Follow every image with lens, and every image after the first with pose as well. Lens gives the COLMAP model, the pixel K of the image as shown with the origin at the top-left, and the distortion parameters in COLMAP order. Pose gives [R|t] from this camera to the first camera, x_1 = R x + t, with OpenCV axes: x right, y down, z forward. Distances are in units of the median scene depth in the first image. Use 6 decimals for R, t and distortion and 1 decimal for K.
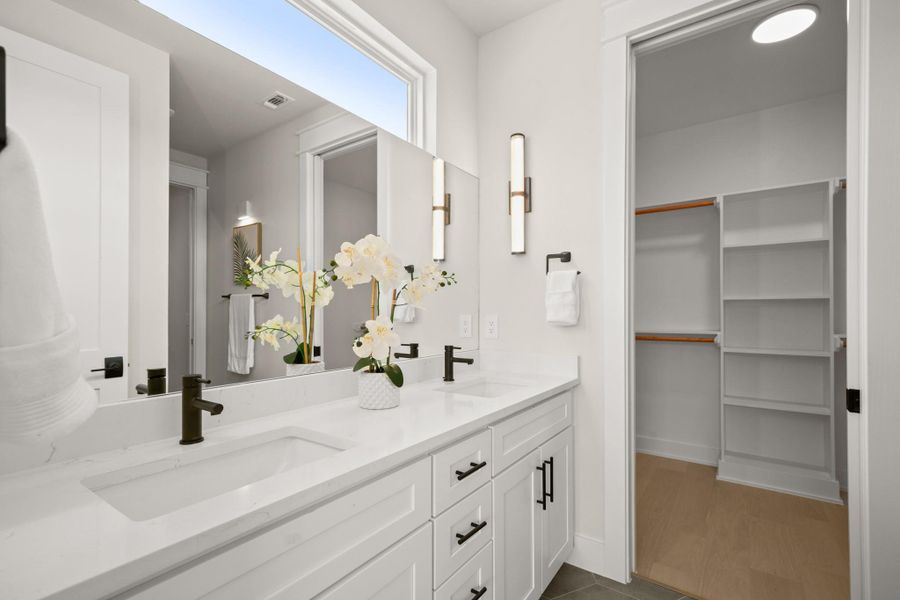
lens RADIAL K [[411.4, 0, 453.5], [0, 411.4, 307.8], [0, 0, 1]] dist [0.012615, 0.000064]
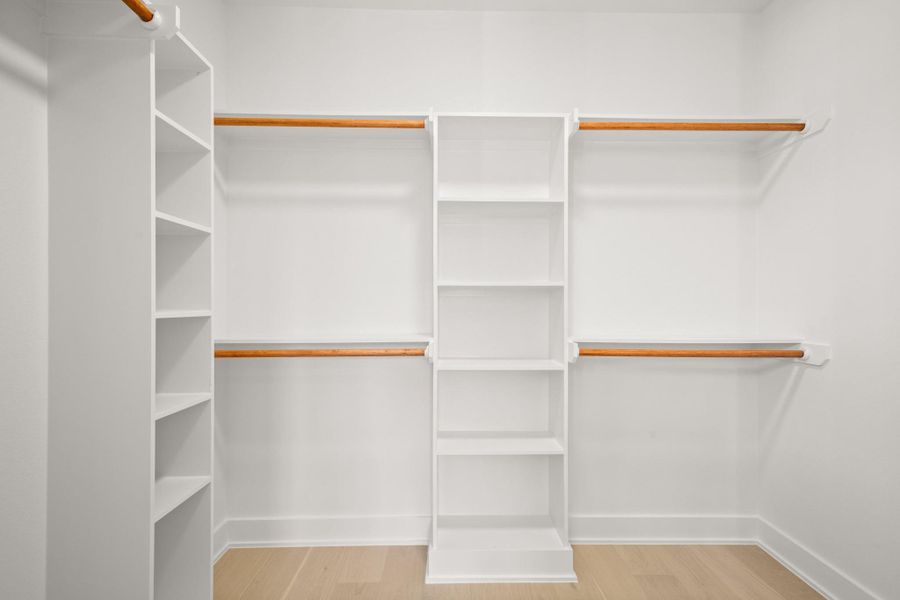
lens RADIAL K [[411.4, 0, 451.5], [0, 411.4, 303.1], [0, 0, 1]] dist [0.012615, 0.000064]
pose [[0.817594, 0.004278, 0.575779, 0.312538], [-0.005126, 0.999987, -0.000151, 0.005892], [-0.575772, -0.002827, 0.817606, 0.480370]]
